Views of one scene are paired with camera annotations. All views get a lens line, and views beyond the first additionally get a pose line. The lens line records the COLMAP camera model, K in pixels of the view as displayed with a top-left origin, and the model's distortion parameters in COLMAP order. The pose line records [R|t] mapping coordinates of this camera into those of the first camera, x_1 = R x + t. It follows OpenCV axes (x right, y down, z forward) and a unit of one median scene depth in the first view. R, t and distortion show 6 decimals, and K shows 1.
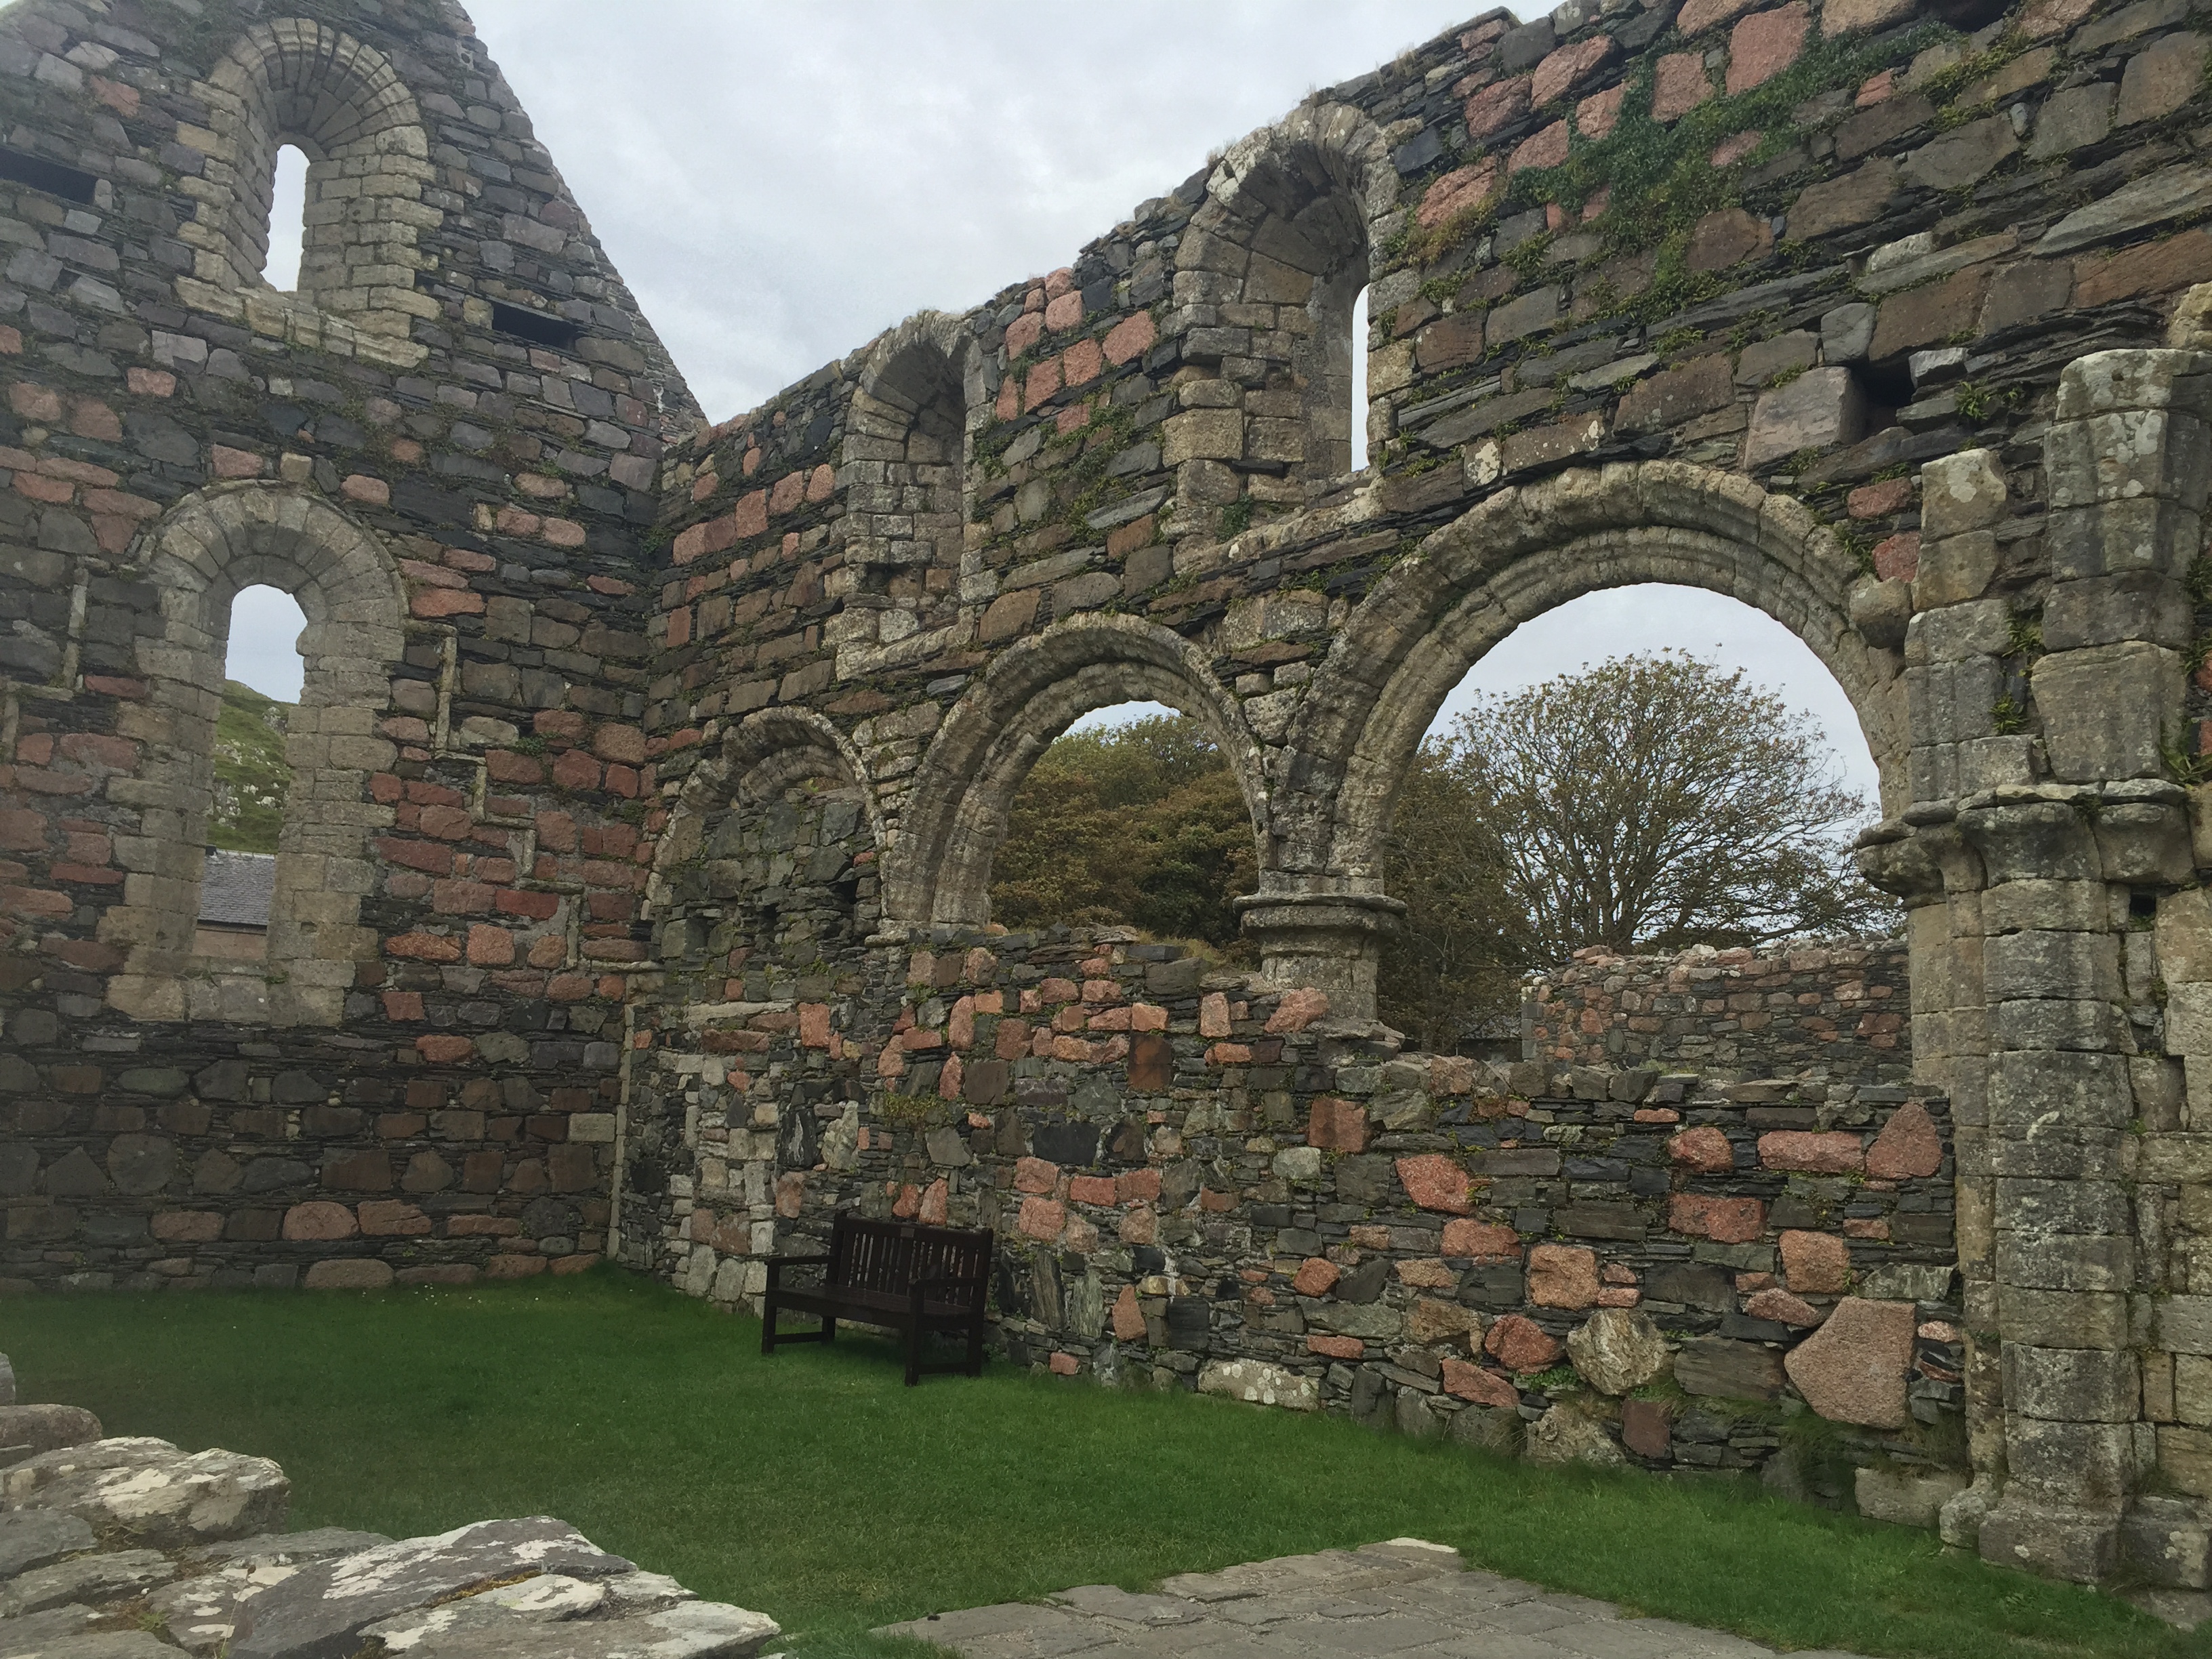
lens RADIAL K [[1881.2, 0, 1119.1], [0, 1881.2, 827.3], [0, 0, 1]] dist [0.053223, -0.055207]
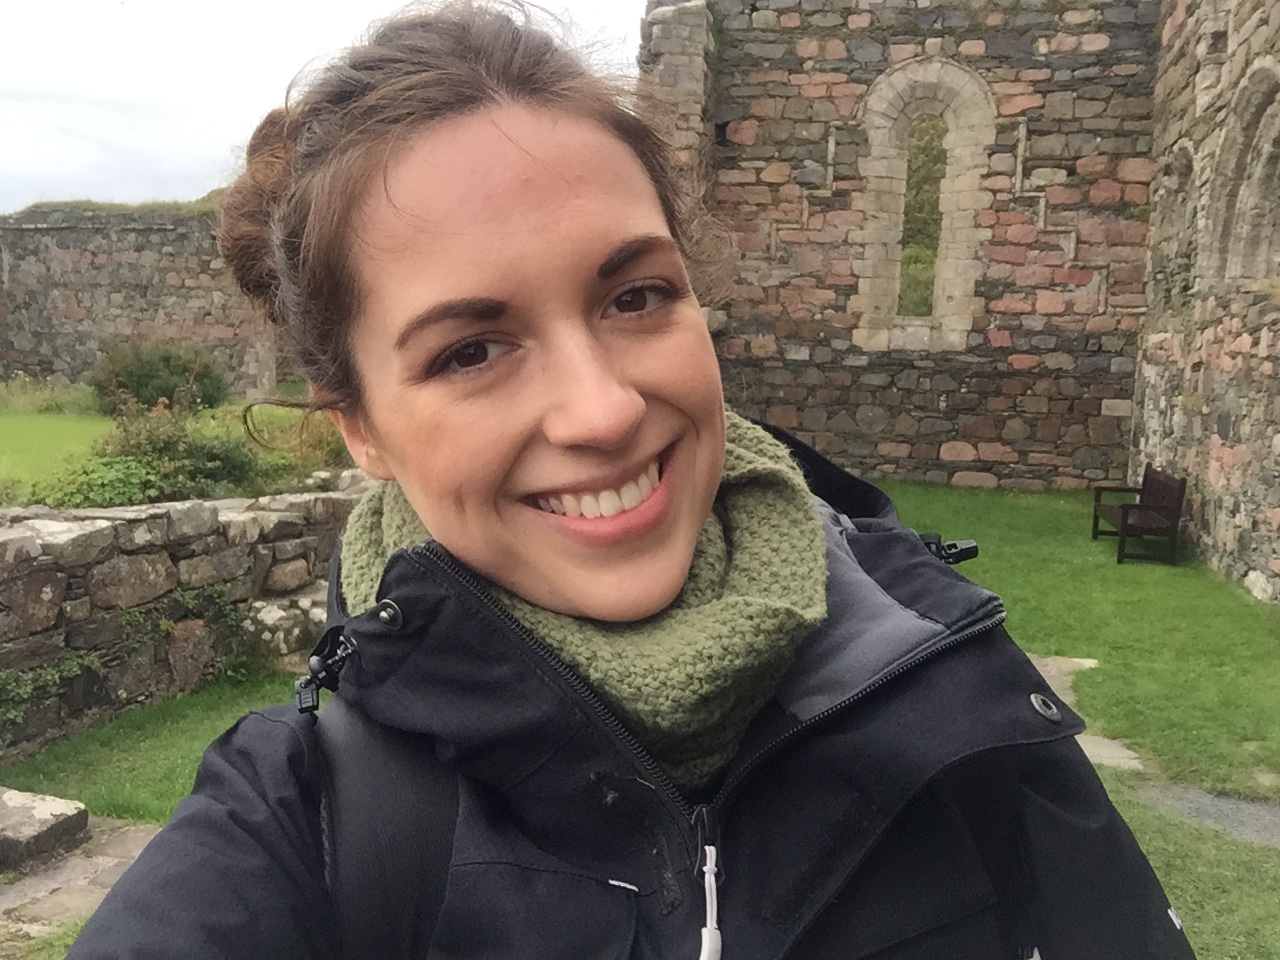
lens RADIAL K [[1181.3, 0, 623.9], [0, 1181.3, 520.1], [0, 0, 1]] dist [-0.048075, 0.000000]
pose [[0.556325, 0.099633, -0.824971, 0.402149], [0.116431, 0.973646, 0.196104, -0.000209], [0.822768, -0.205149, 0.530063, 0.069055]]
